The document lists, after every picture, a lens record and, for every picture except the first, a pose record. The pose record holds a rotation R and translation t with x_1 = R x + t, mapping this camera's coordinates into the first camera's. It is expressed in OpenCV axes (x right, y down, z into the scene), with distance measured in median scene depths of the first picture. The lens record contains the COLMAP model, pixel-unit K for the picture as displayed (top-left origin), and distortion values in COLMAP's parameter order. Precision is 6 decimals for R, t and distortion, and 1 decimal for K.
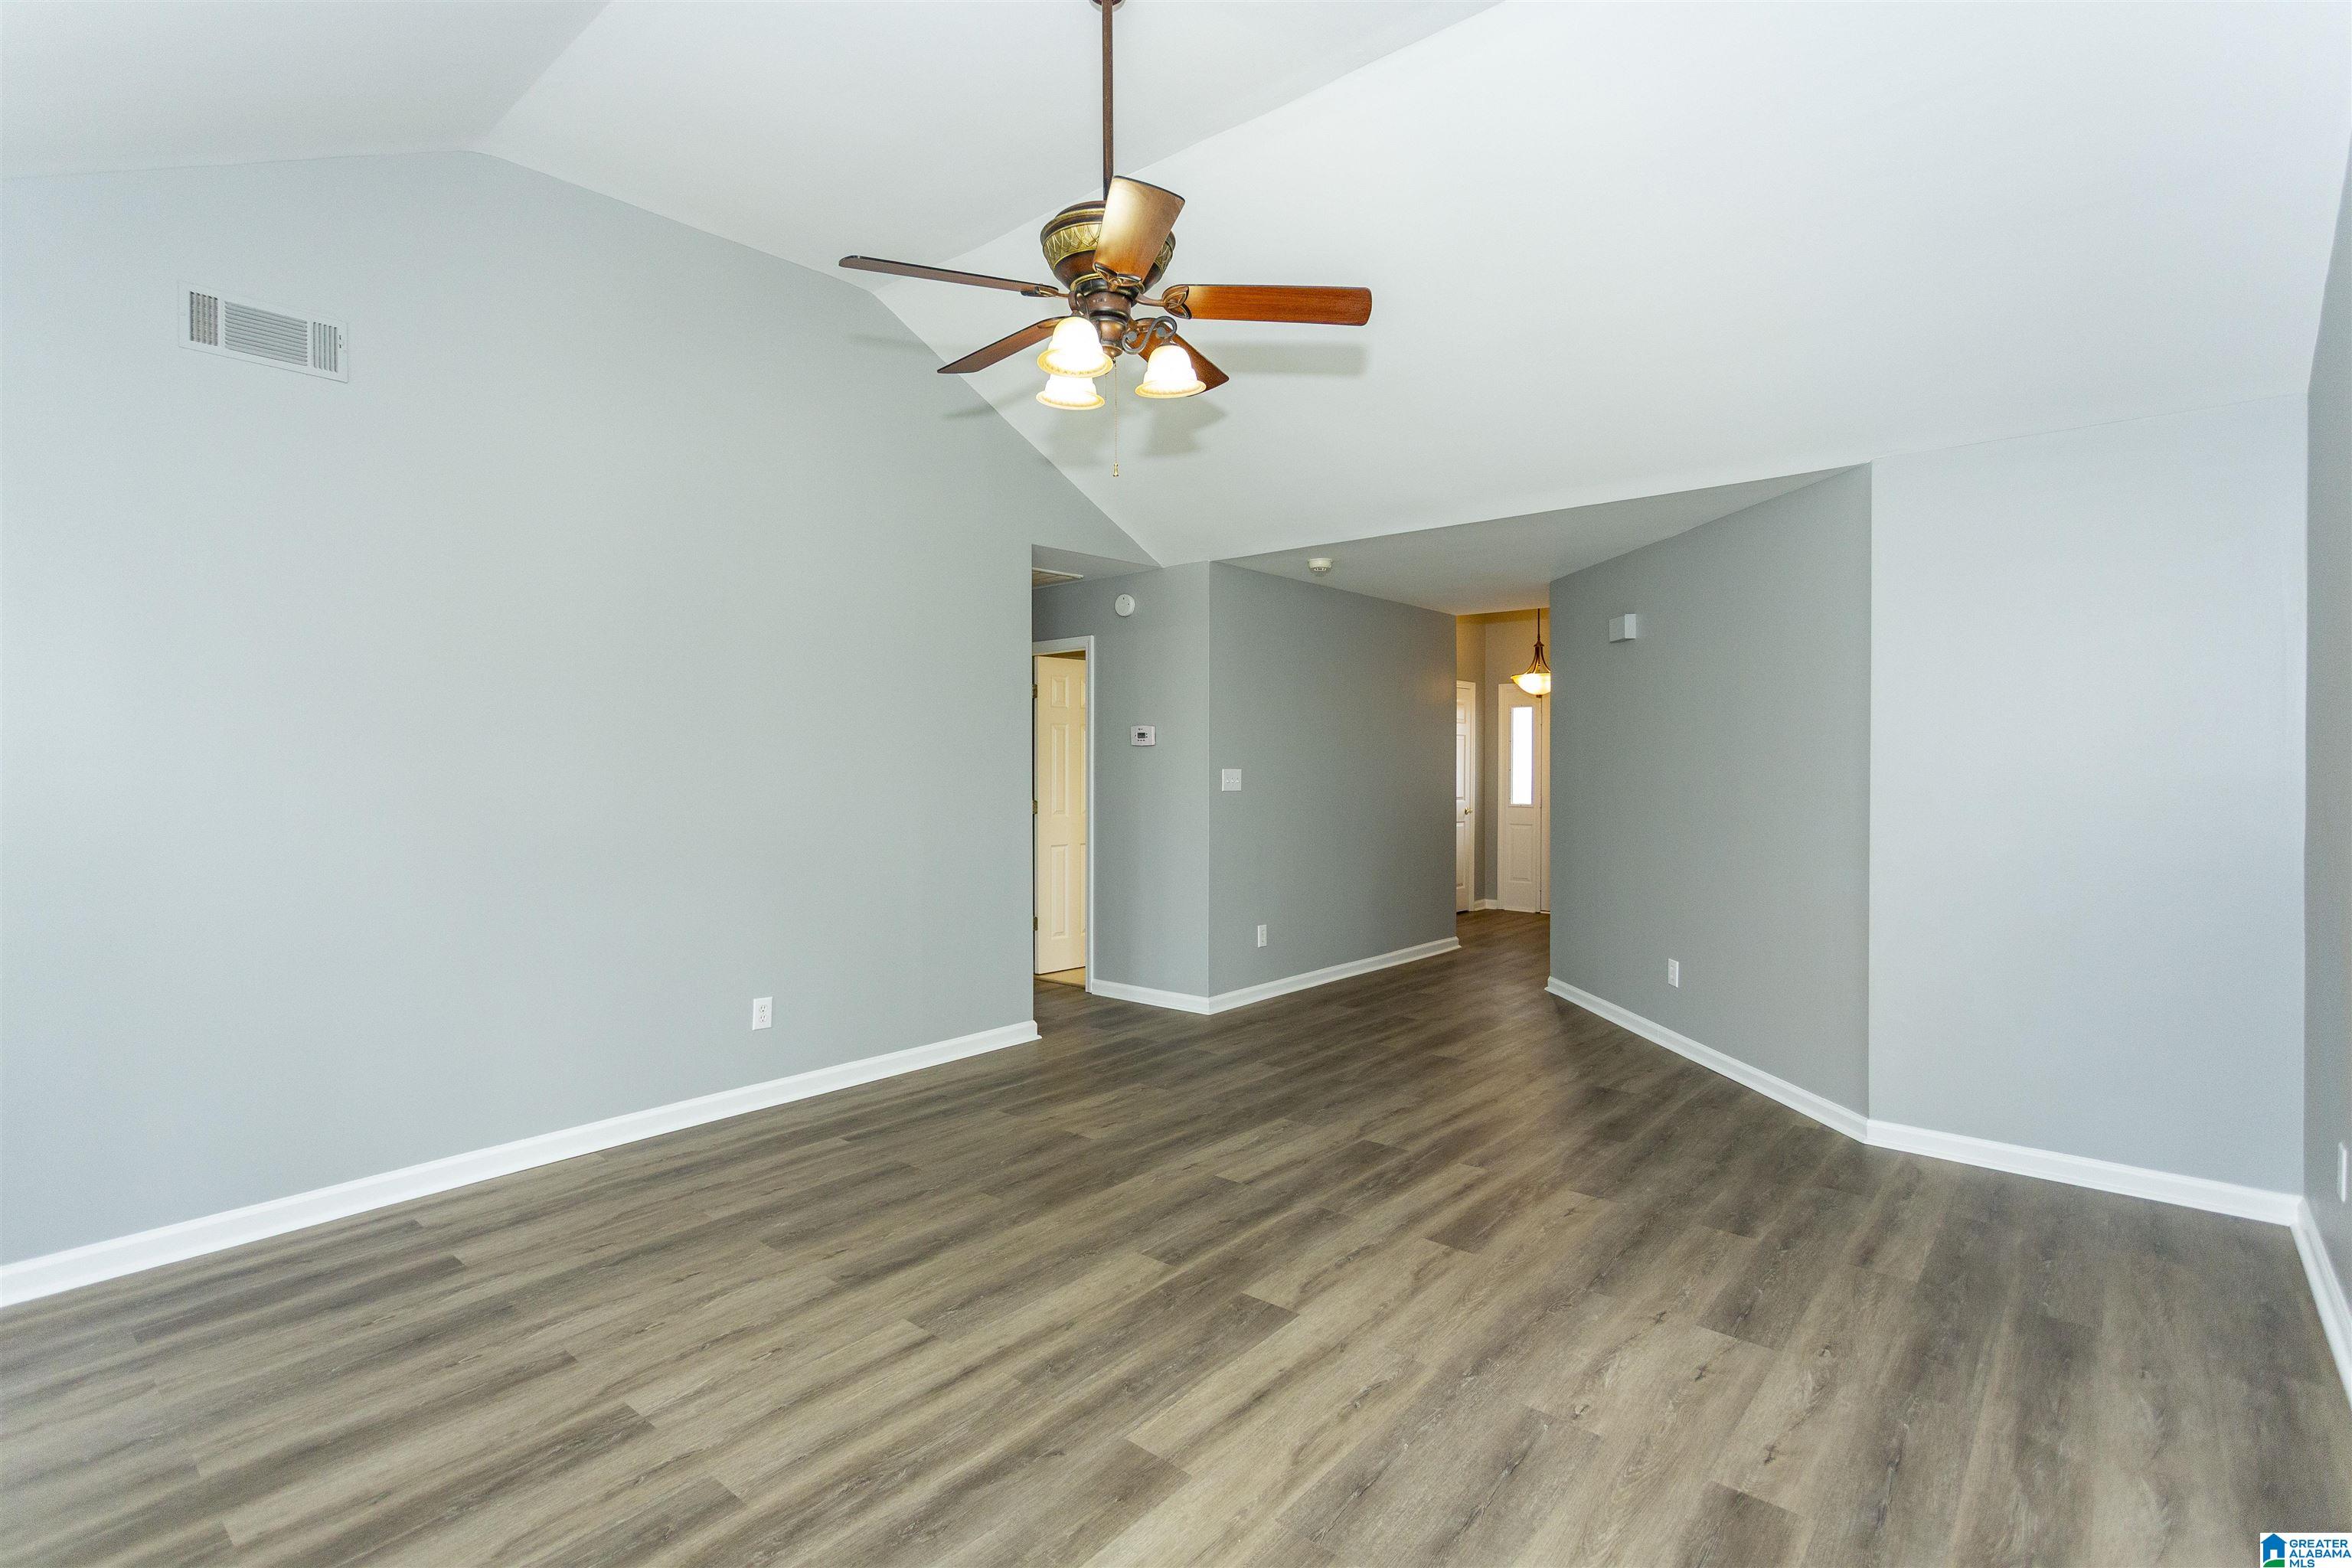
lens RADIAL K [[1114.1, 0, 1171.3], [0, 1114.1, 736.9], [0, 0, 1]] dist [0.004675, 0.000399]
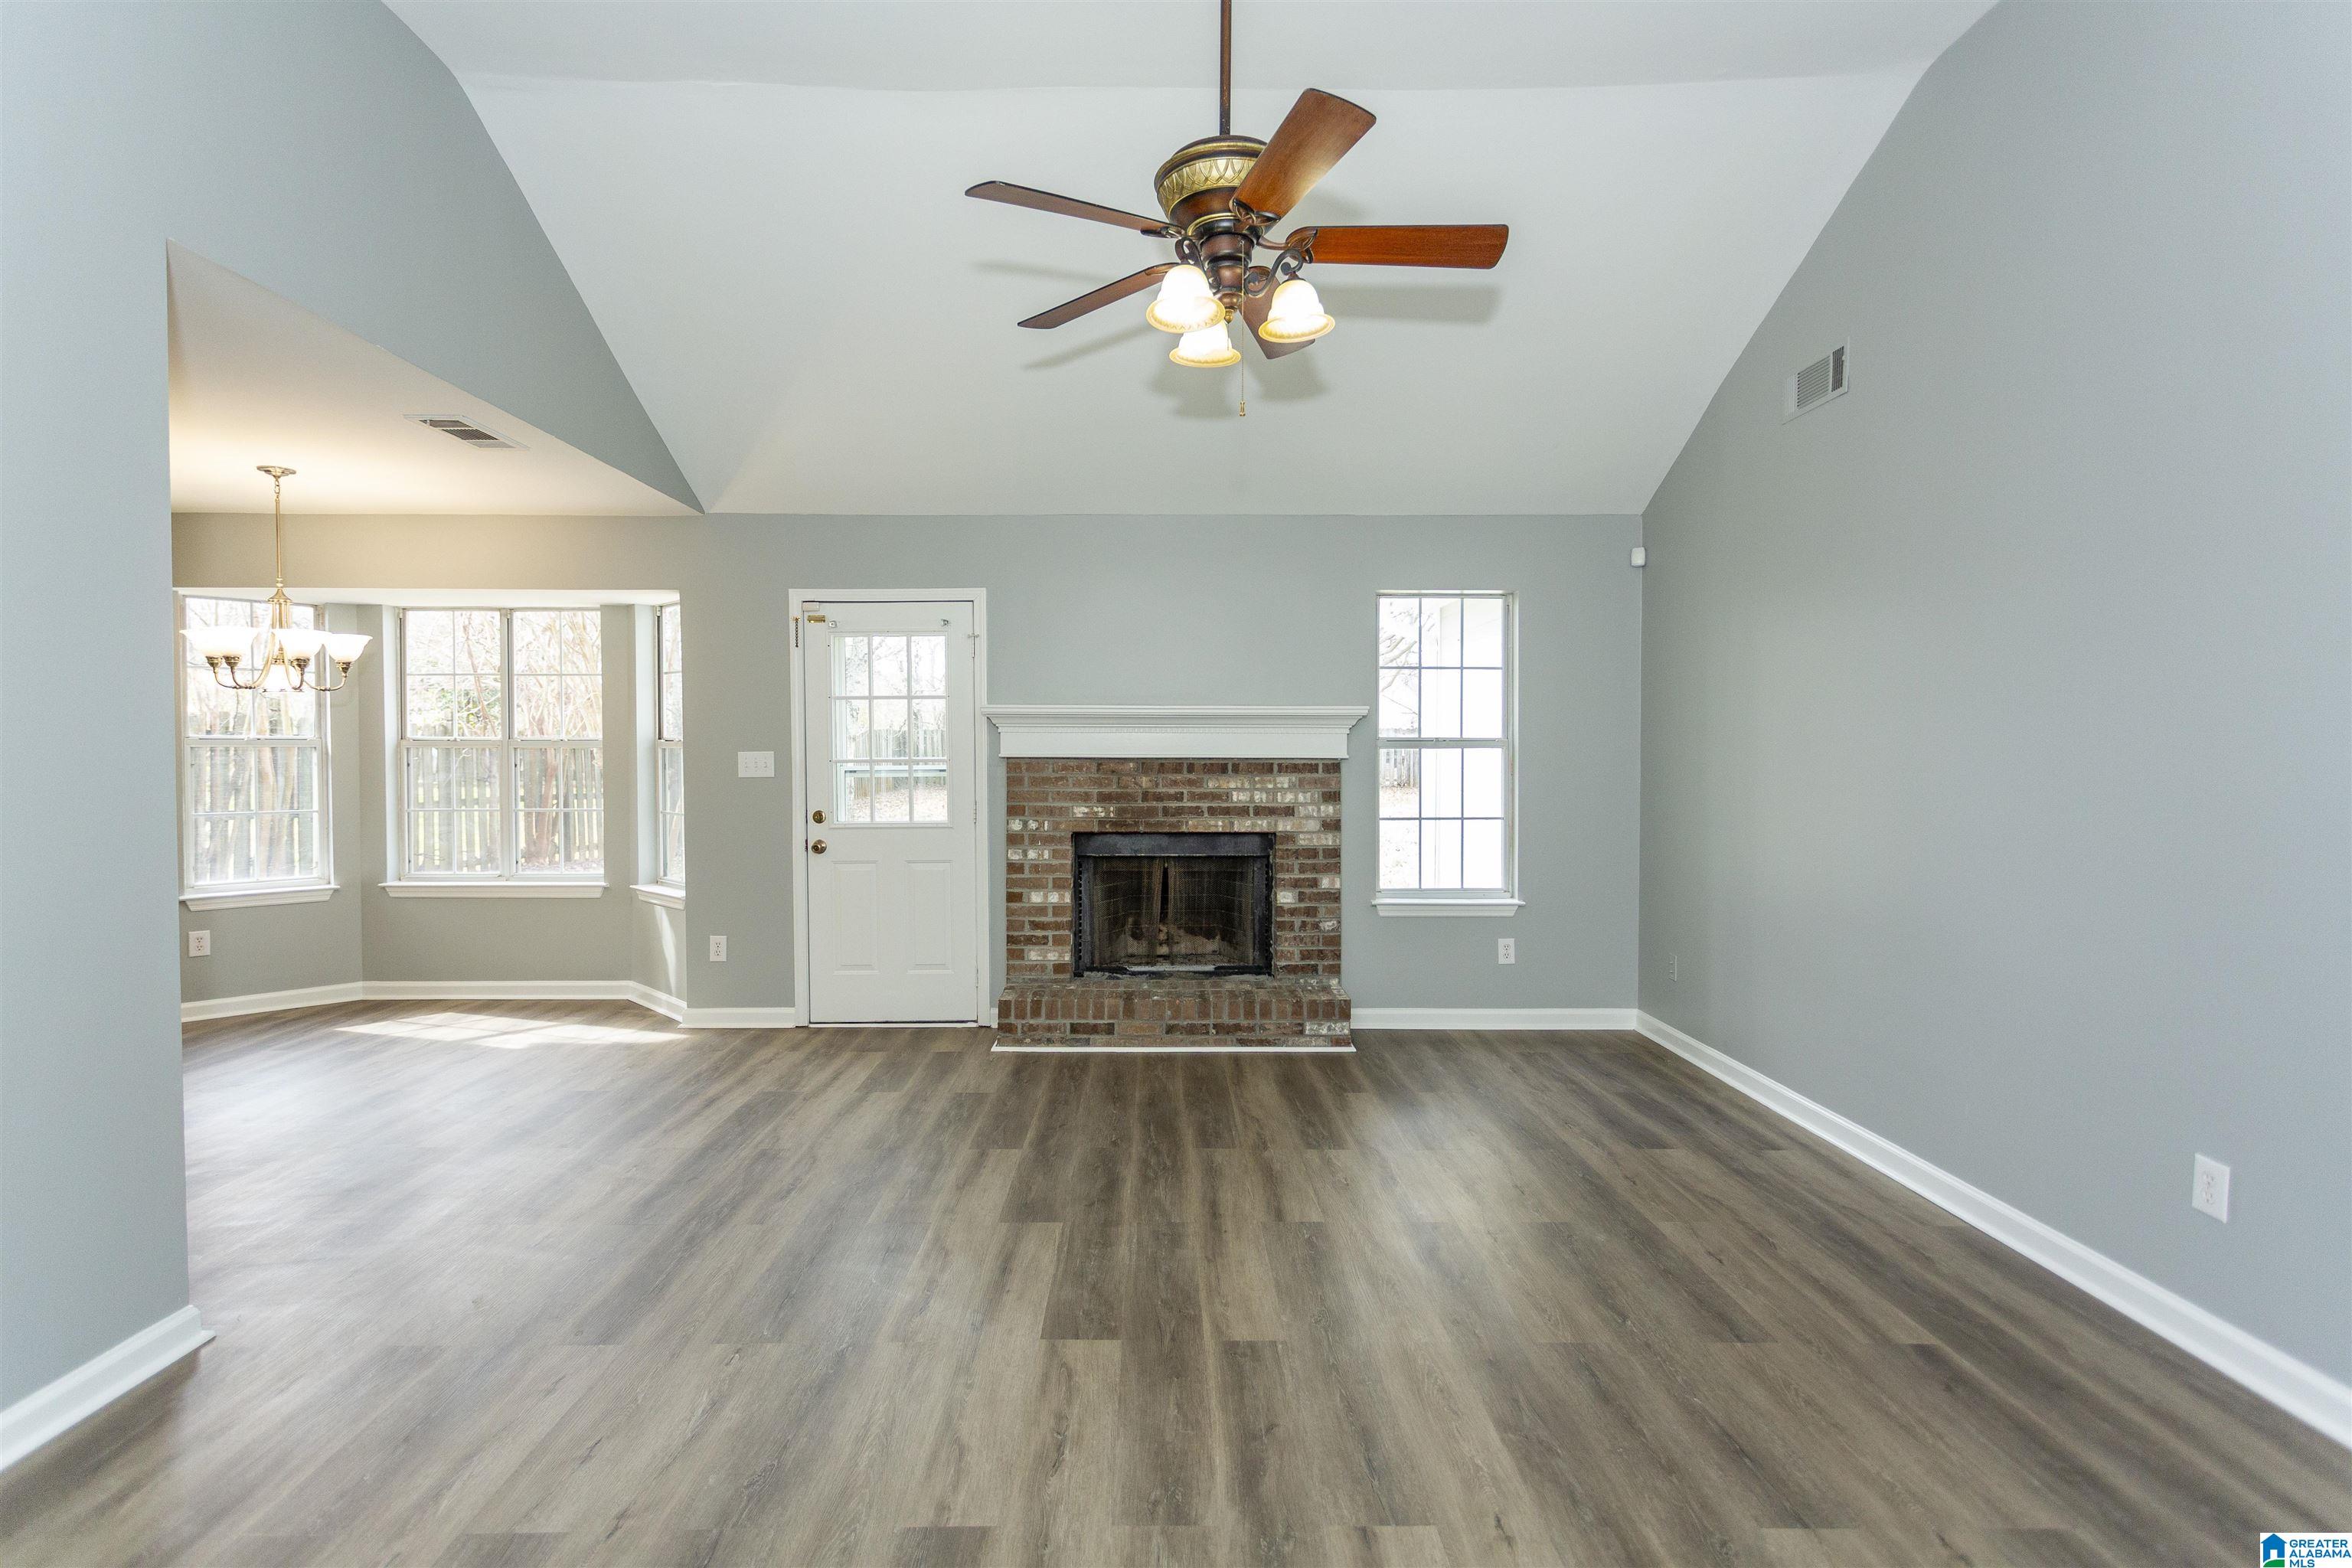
lens RADIAL K [[1114.1, 0, 1166.7], [0, 1114.1, 772.5], [0, 0, 1]] dist [0.004675, 0.000399]
pose [[-0.753211, 0.015521, -0.657596, 0.563913], [0.015340, 0.999864, 0.006028, 0.042179], [0.657600, -0.005547, -0.753347, 1.568194]]
